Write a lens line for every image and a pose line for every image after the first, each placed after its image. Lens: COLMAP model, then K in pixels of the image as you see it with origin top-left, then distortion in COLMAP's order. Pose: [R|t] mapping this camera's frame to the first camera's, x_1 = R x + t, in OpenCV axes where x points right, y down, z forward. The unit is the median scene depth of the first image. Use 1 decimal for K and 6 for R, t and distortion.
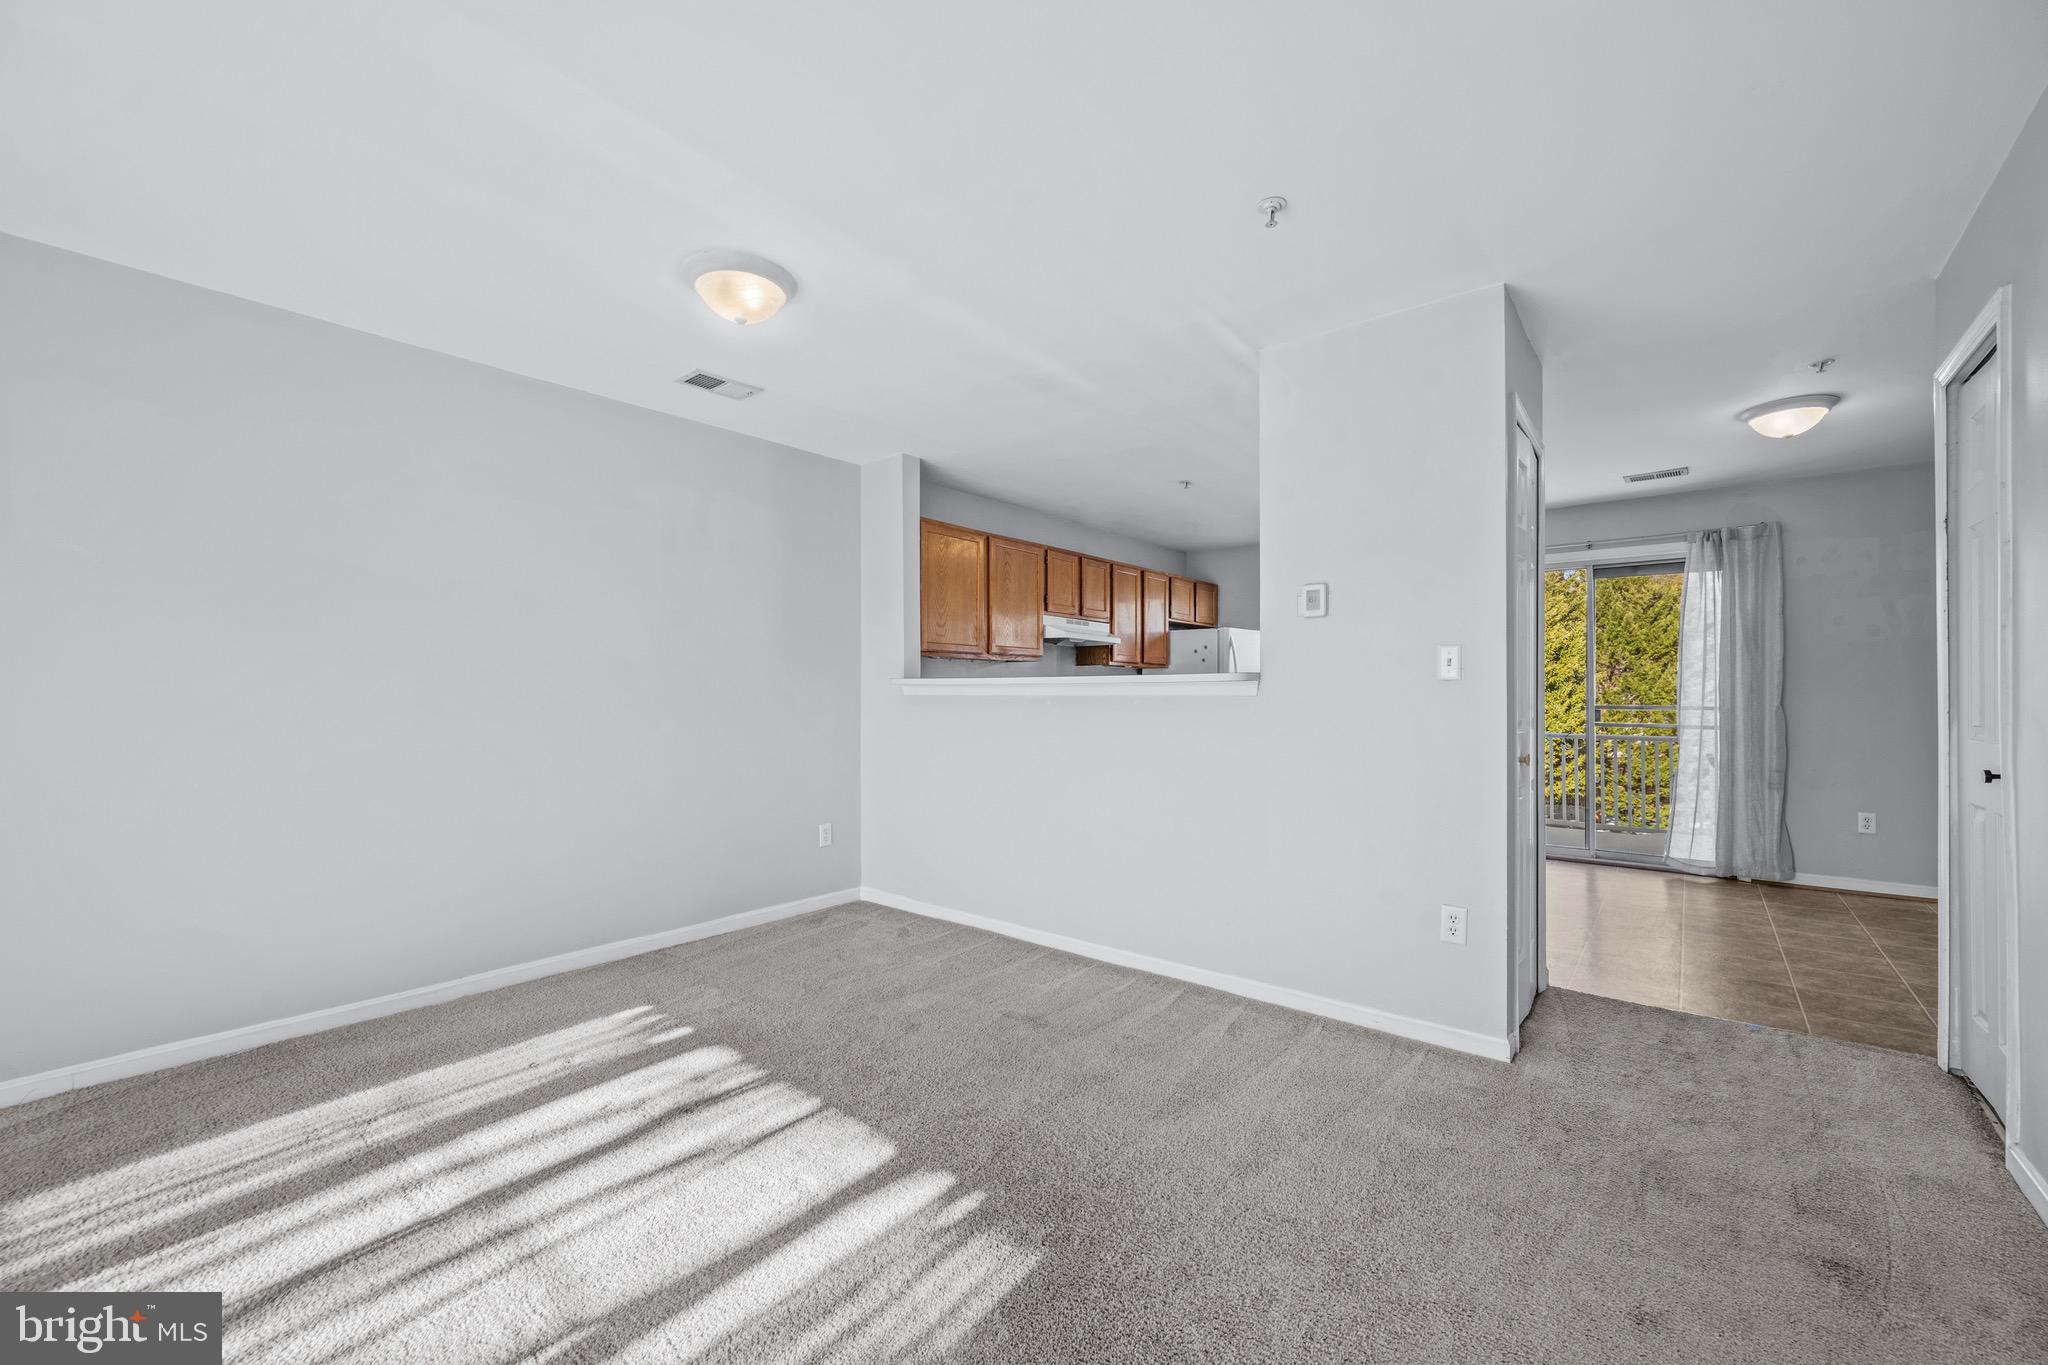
lens RADIAL K [[818.1, 0, 1020.7], [0, 818.1, 691.3], [0, 0, 1]] dist [0.000332, 0.000160]
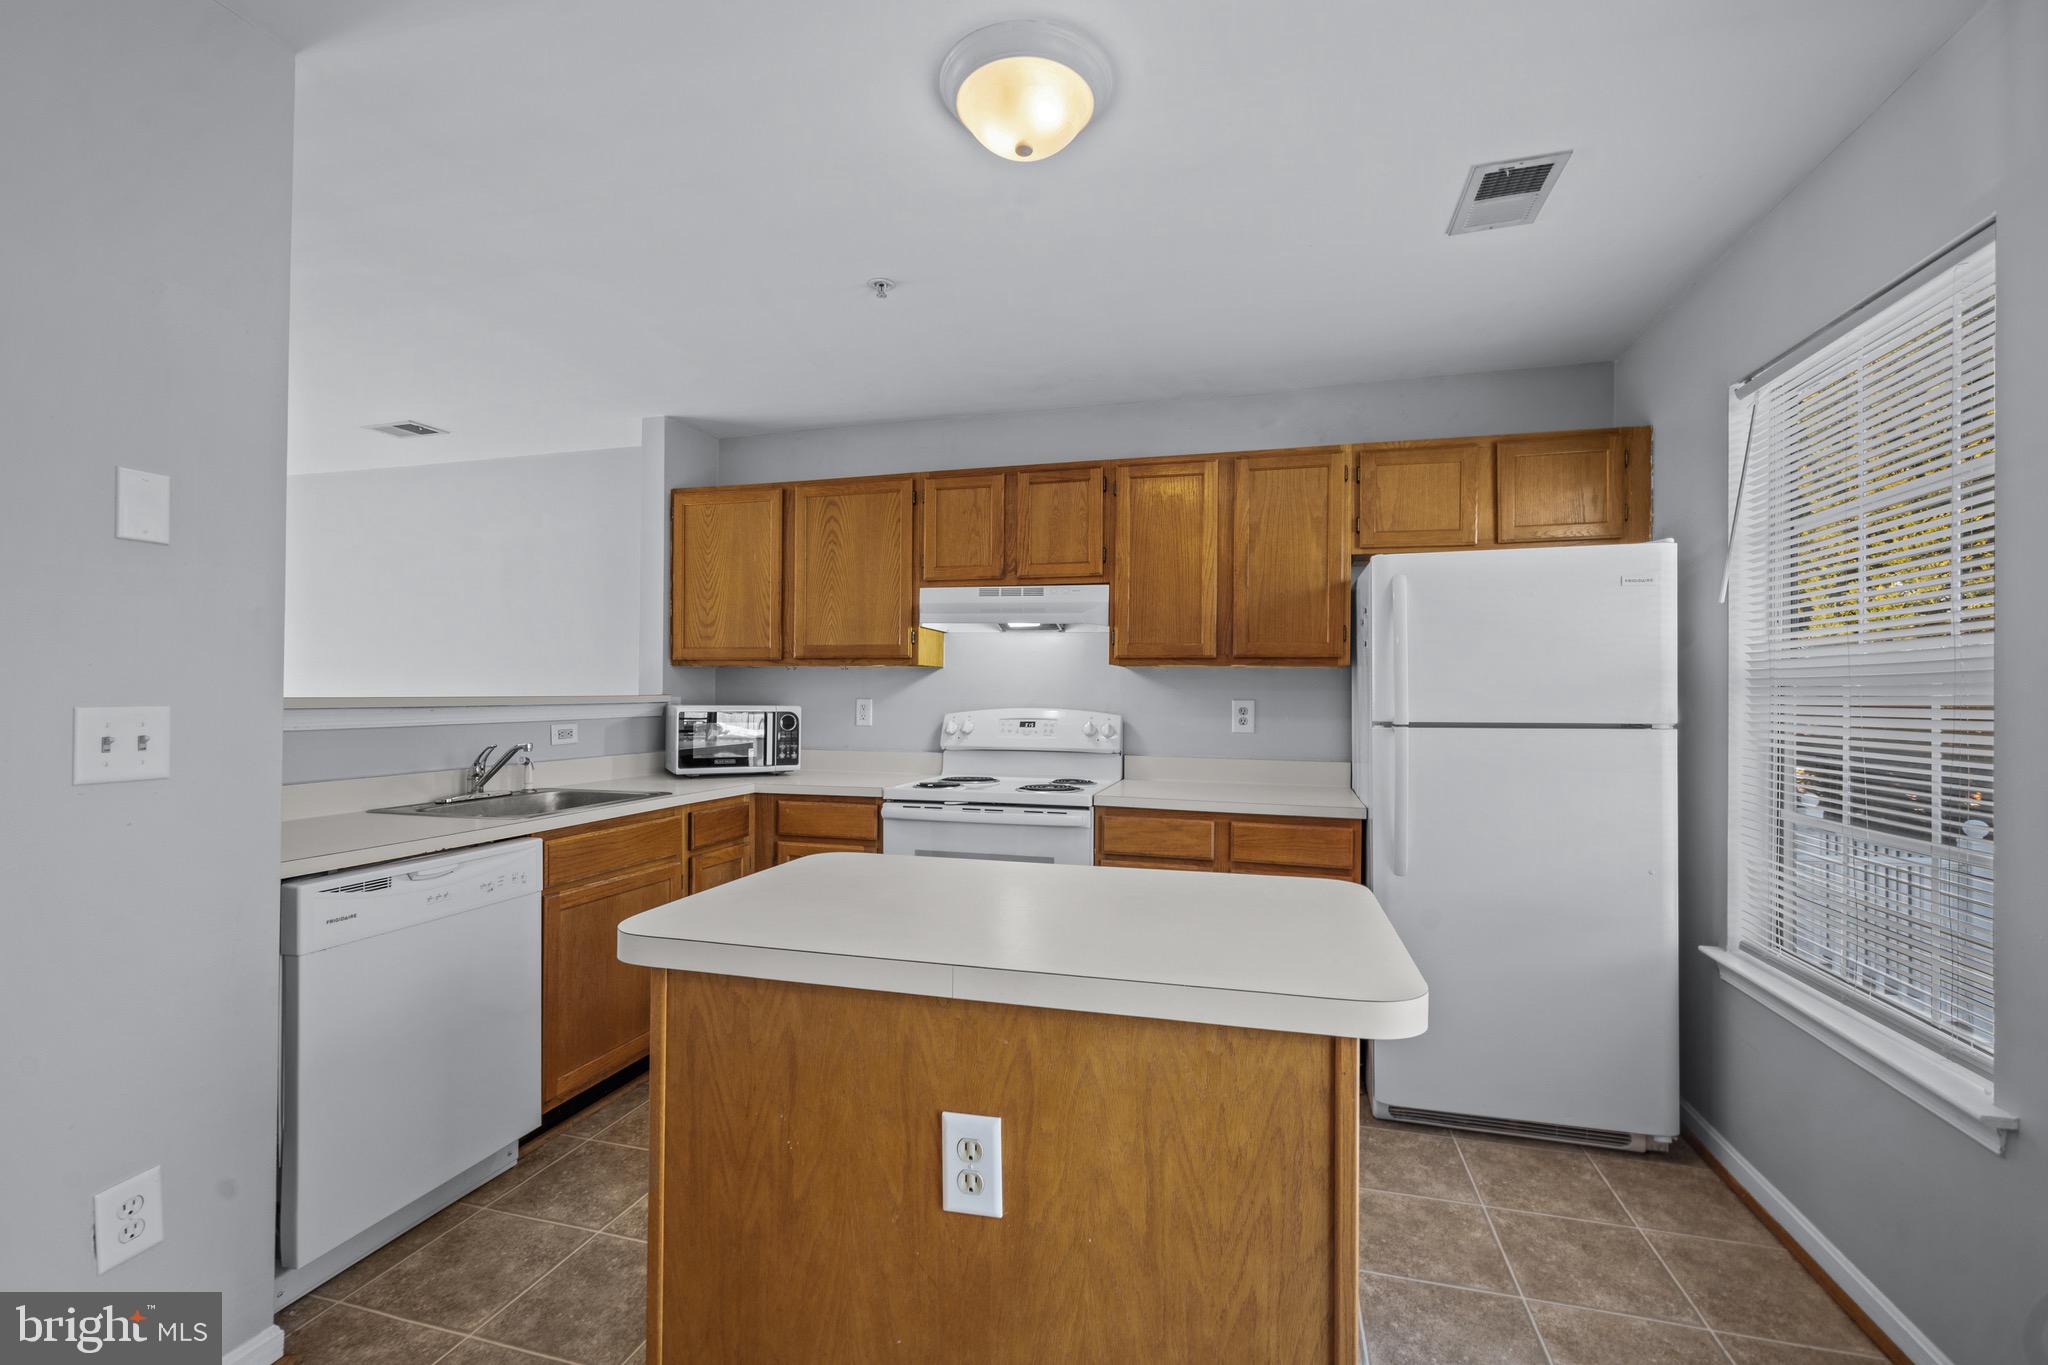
lens RADIAL K [[872.0, 0, 1023.4], [0, 872.0, 686.6], [0, 0, 1]] dist [-0.000717, -0.000116]
pose [[0.407372, -0.006294, -0.913241, 0.652990], [-0.006312, 0.999933, -0.009707, -0.015024], [0.913241, 0.009719, 0.407305, 0.813988]]
